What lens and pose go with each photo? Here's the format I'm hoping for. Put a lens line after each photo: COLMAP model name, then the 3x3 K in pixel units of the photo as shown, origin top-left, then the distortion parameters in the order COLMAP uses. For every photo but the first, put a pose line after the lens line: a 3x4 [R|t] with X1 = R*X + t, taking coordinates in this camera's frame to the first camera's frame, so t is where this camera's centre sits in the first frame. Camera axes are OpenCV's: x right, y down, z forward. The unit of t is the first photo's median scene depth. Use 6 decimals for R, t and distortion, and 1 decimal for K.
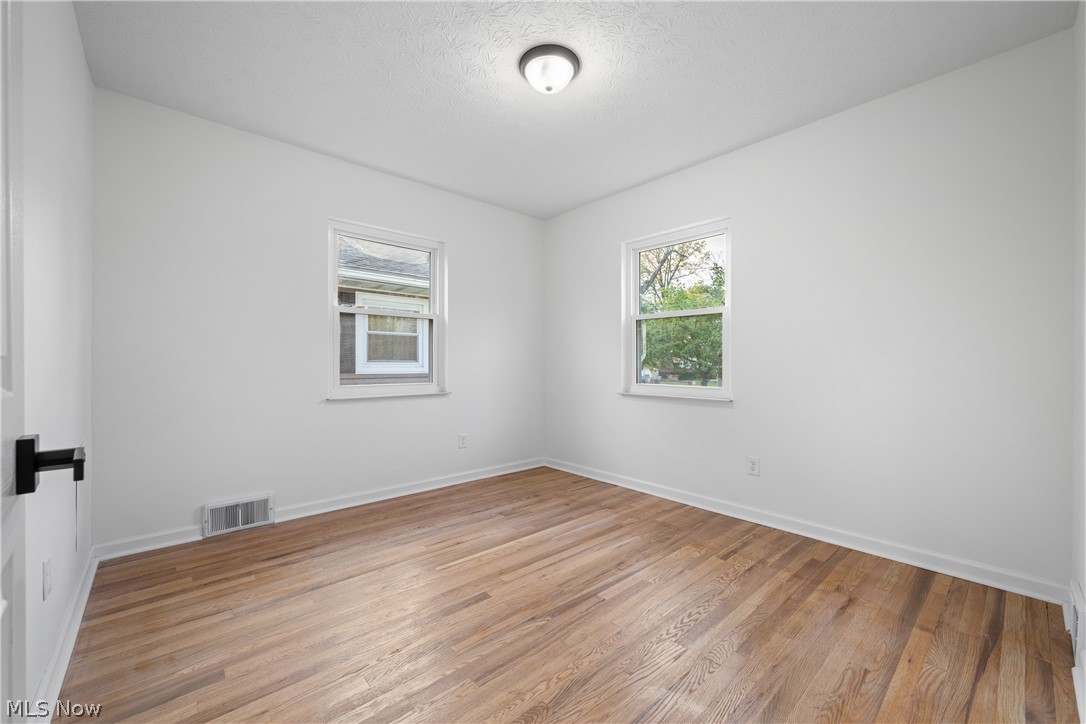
lens RADIAL K [[426.2, 0, 545.1], [0, 426.2, 367.0], [0, 0, 1]] dist [-0.000919, 0.000304]
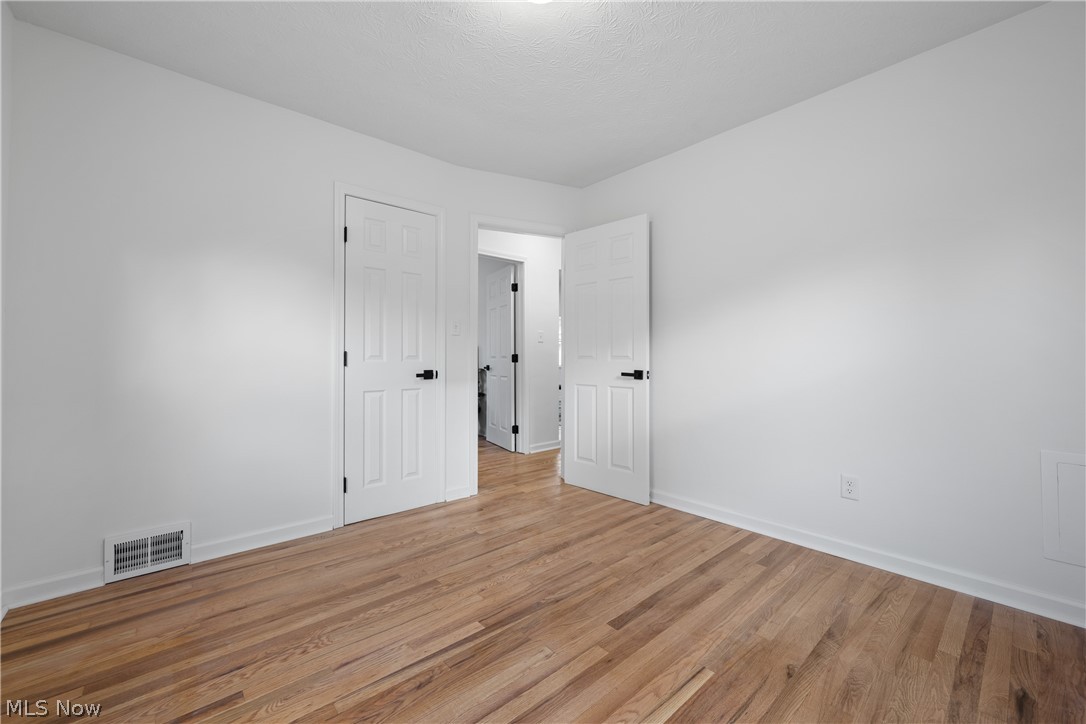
lens RADIAL K [[426.2, 0, 545.1], [0, 426.2, 367.0], [0, 0, 1]] dist [-0.000919, 0.000304]
pose [[-0.999974, -0.000481, 0.007229, -0.004331], [-0.000241, 0.999449, 0.033184, -0.017711], [-0.007241, 0.033182, -0.999423, 1.898121]]
